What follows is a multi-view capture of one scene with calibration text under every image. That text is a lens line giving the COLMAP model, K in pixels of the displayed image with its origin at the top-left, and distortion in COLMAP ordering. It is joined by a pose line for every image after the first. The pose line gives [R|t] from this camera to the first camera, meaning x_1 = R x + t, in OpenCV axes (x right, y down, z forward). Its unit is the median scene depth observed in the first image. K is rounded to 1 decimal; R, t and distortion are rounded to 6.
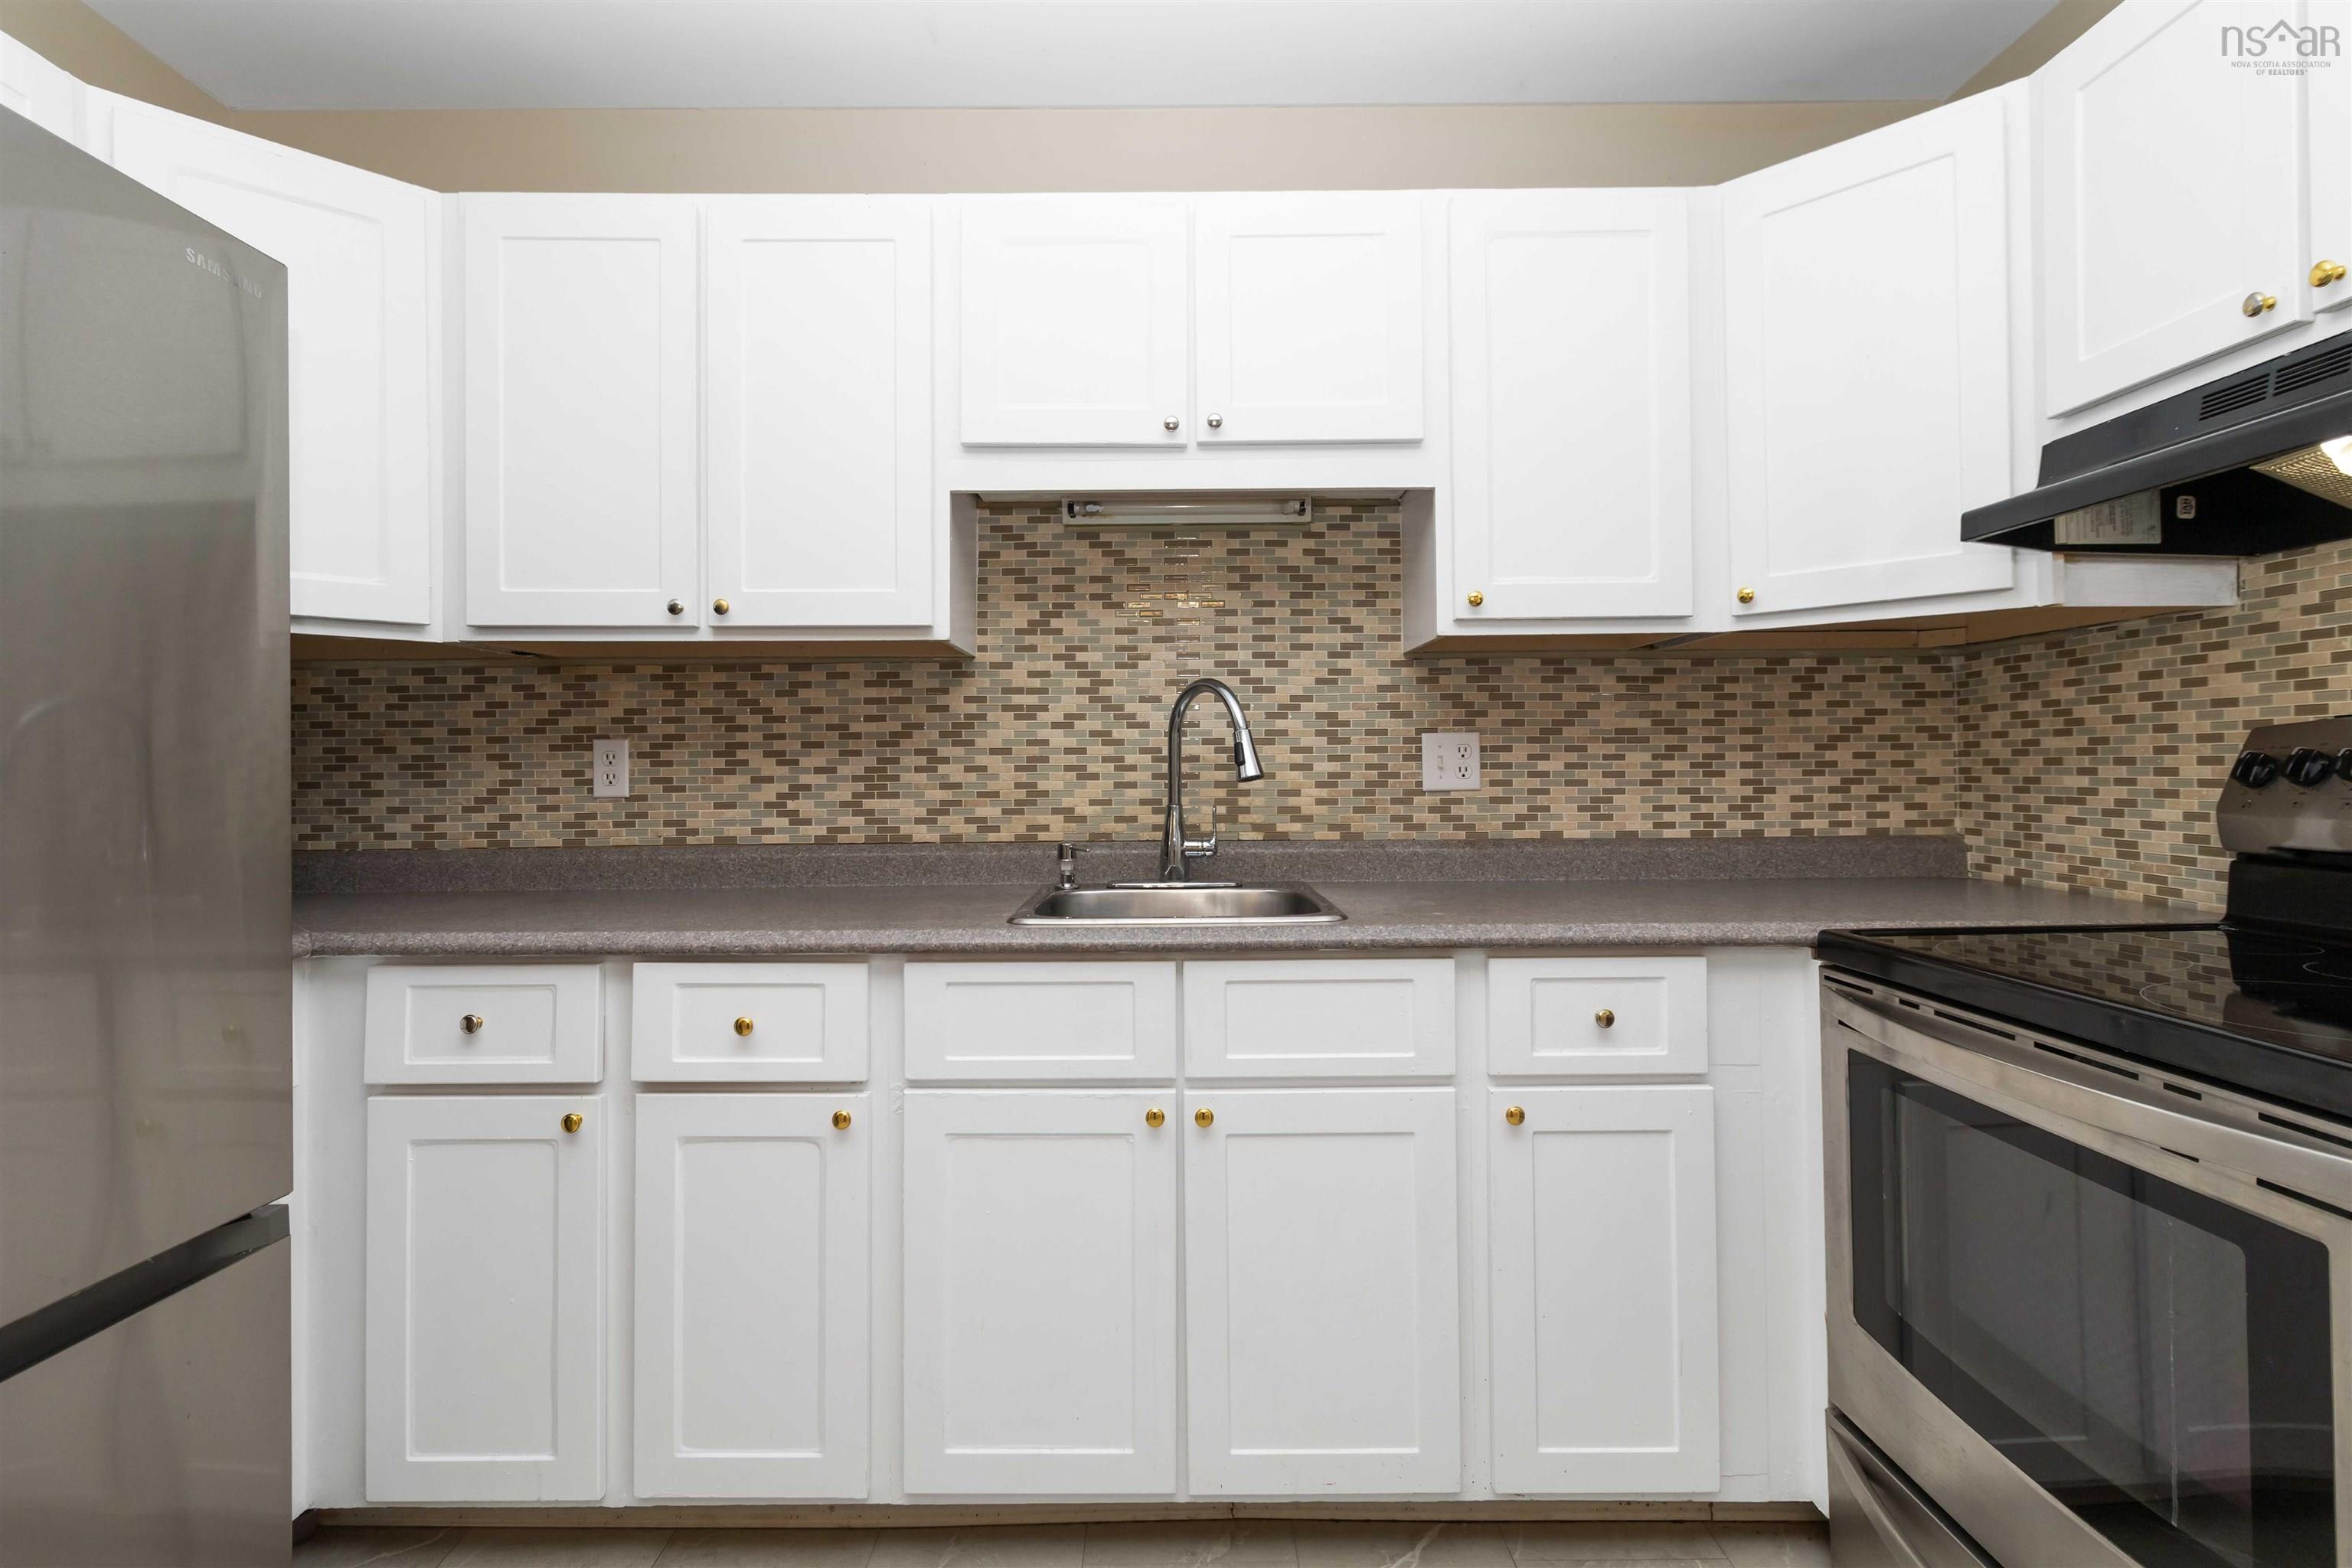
lens RADIAL K [[1128.3, 0, 1200.3], [0, 1128.3, 760.4], [0, 0, 1]] dist [0.000998, -0.000062]
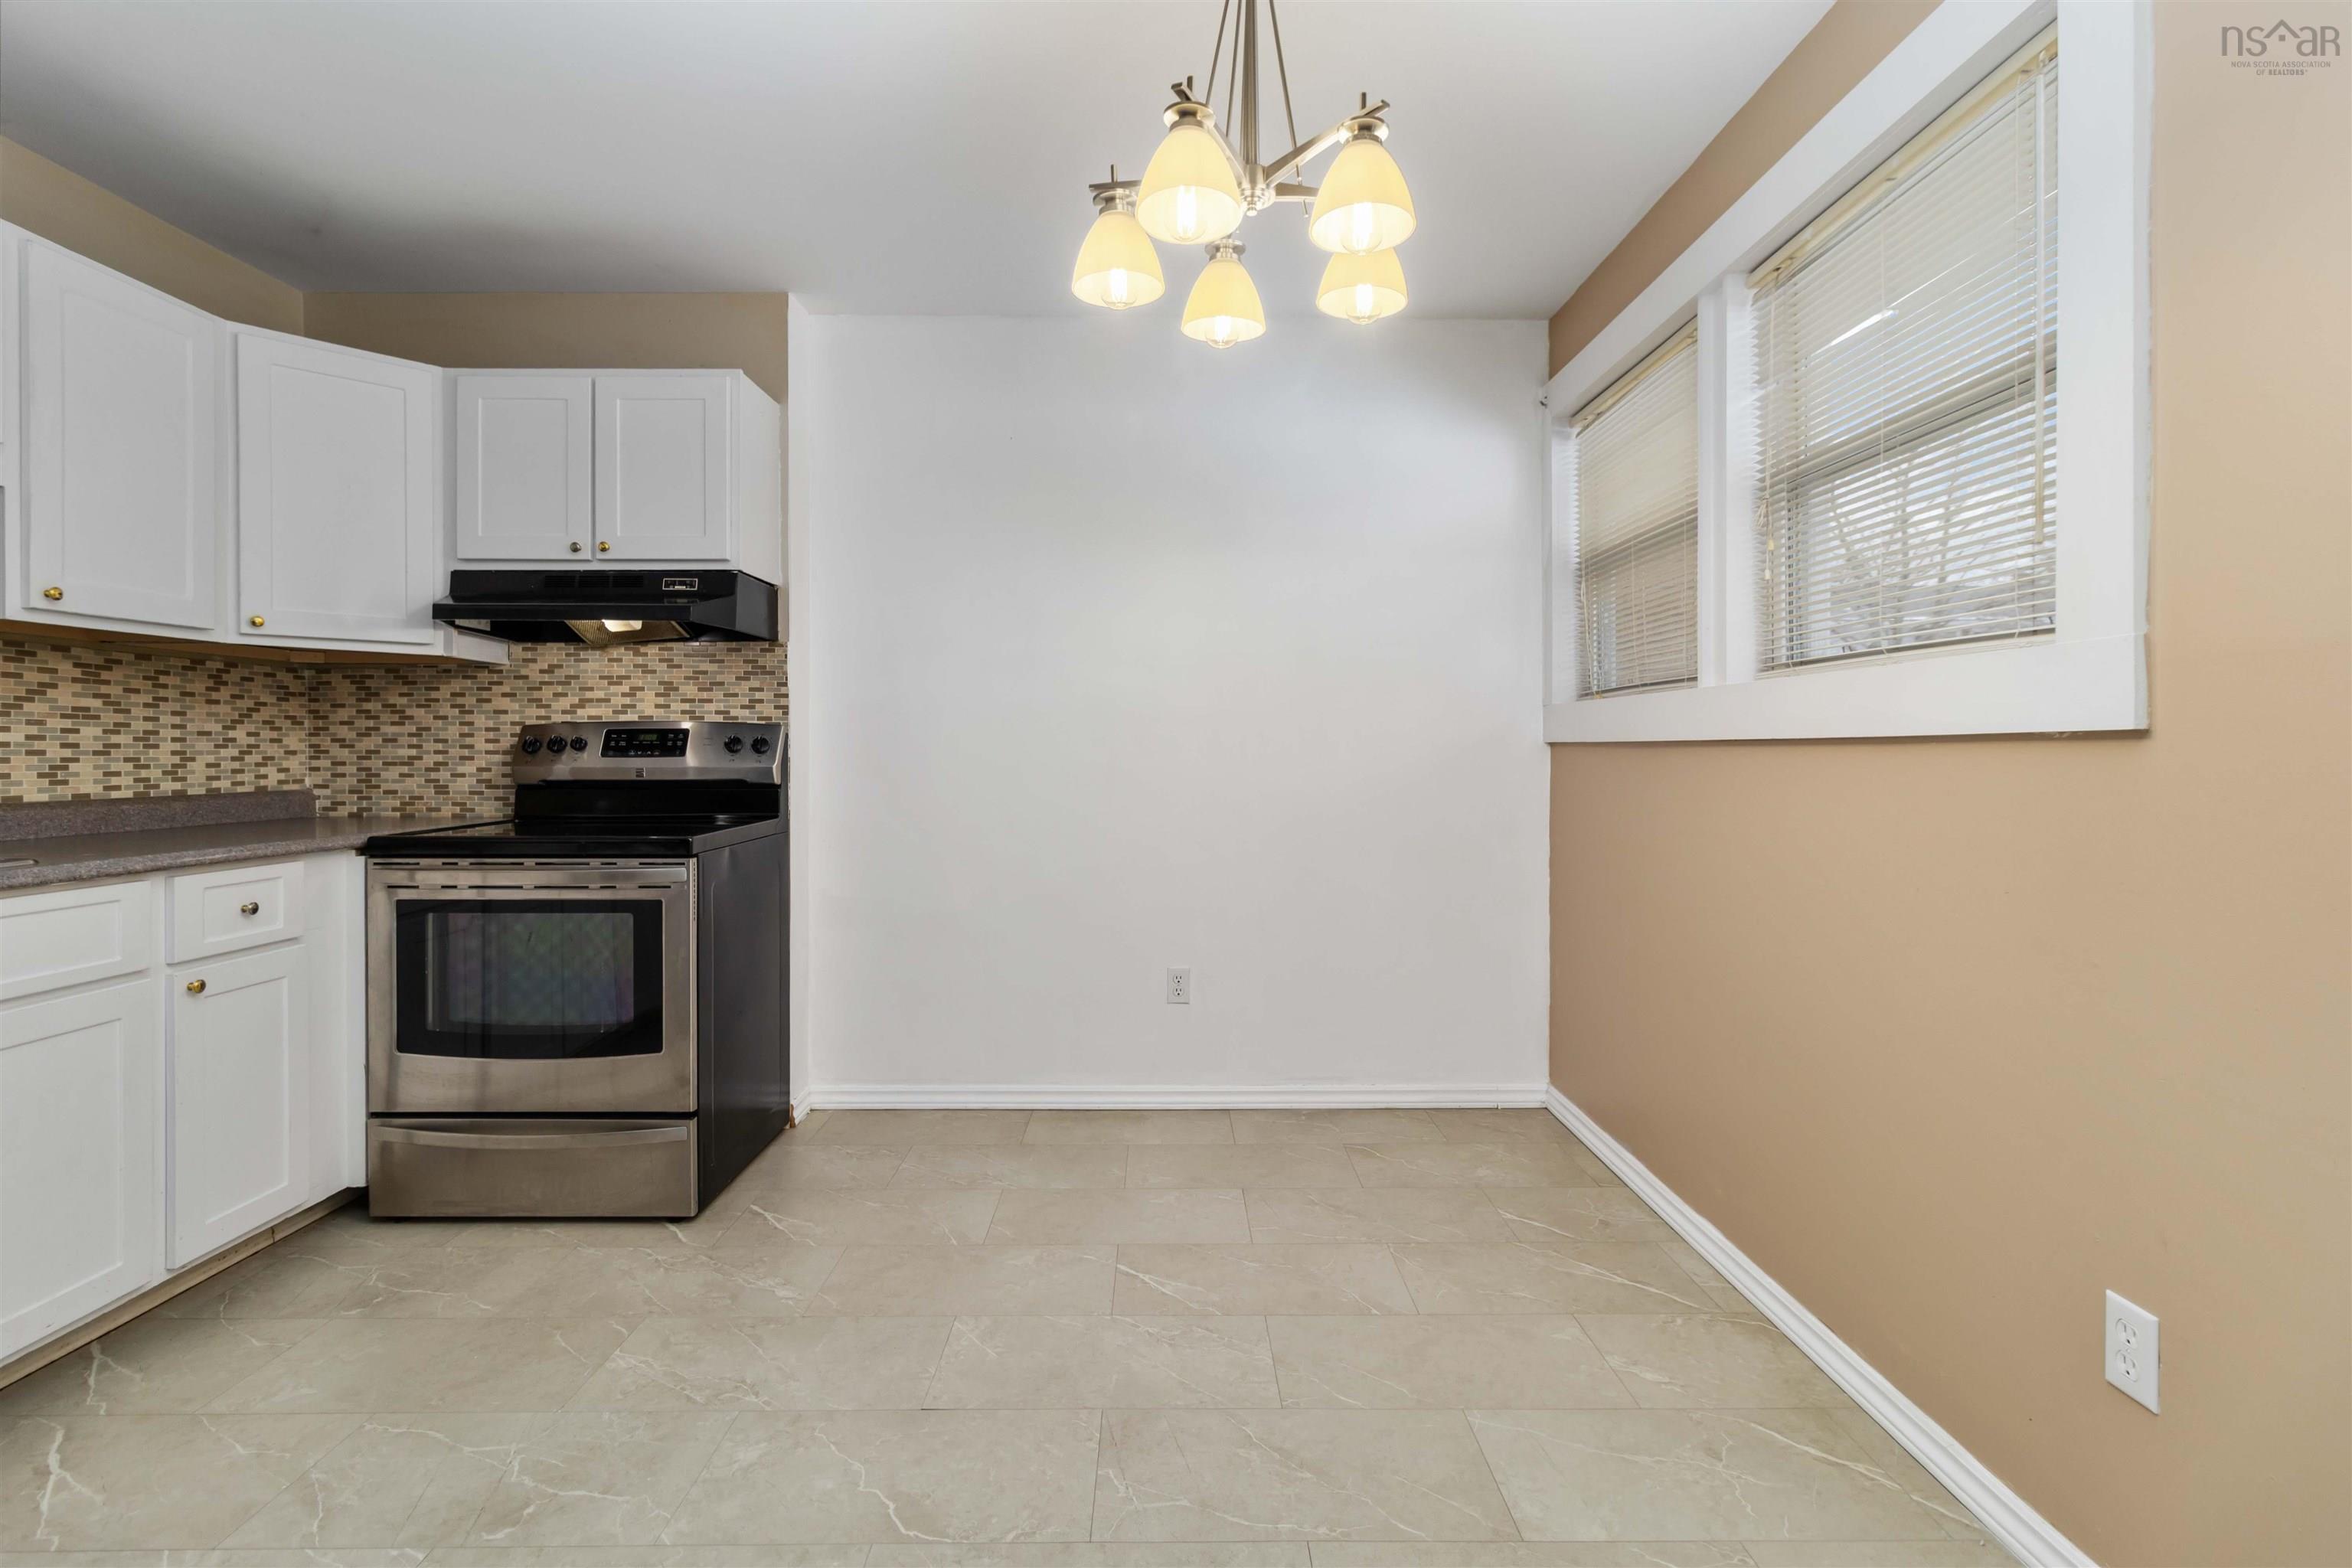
lens RADIAL K [[1145.3, 0, 1159.0], [0, 1145.3, 754.8], [0, 0, 1]] dist [0.004522, 0.001226]
pose [[0.023164, 0.005249, 0.999718, -0.795747], [-0.008436, 0.999952, -0.005055, 0.018186], [-0.999696, -0.008316, 0.023207, -0.155635]]
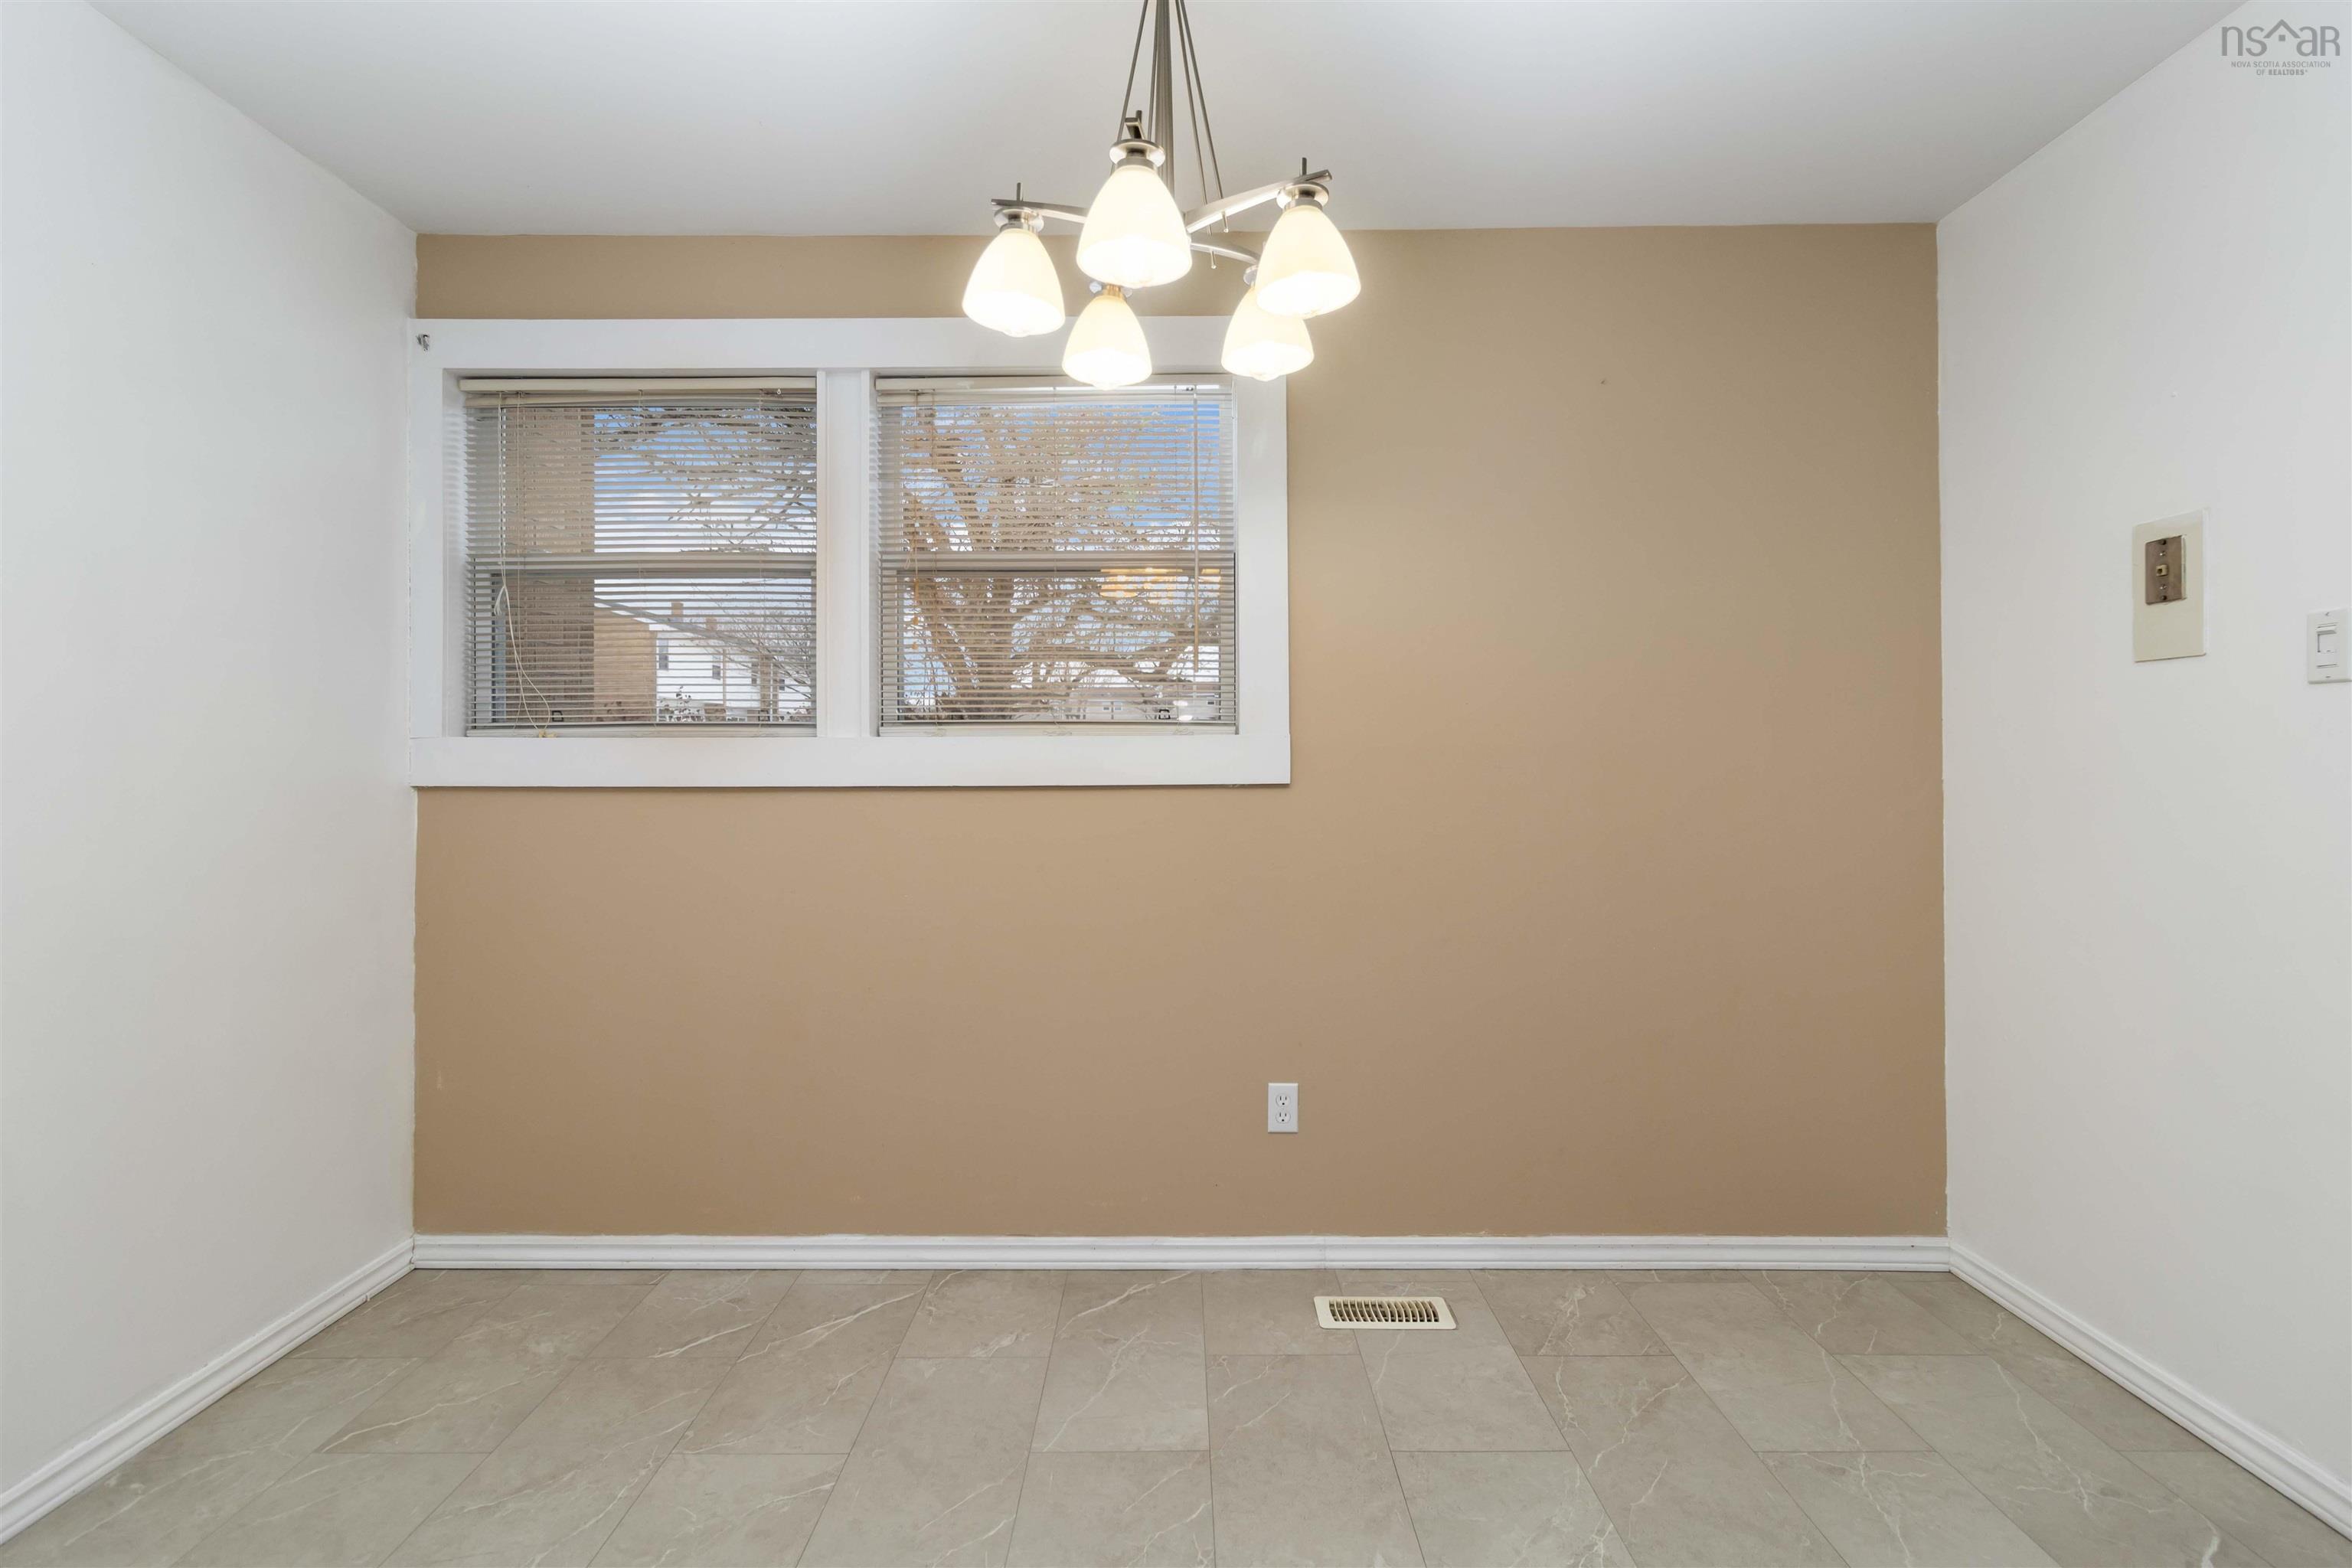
lens RADIAL K [[1101.7, 0, 1219.9], [0, 1101.7, 756.5], [0, 0, 1]] dist [0.000033, 0.000396]
pose [[-0.999823, 0.010431, -0.015639, -0.052236], [0.010625, 0.999867, -0.012339, -0.019131], [0.015508, -0.012503, -0.999802, 0.497229]]
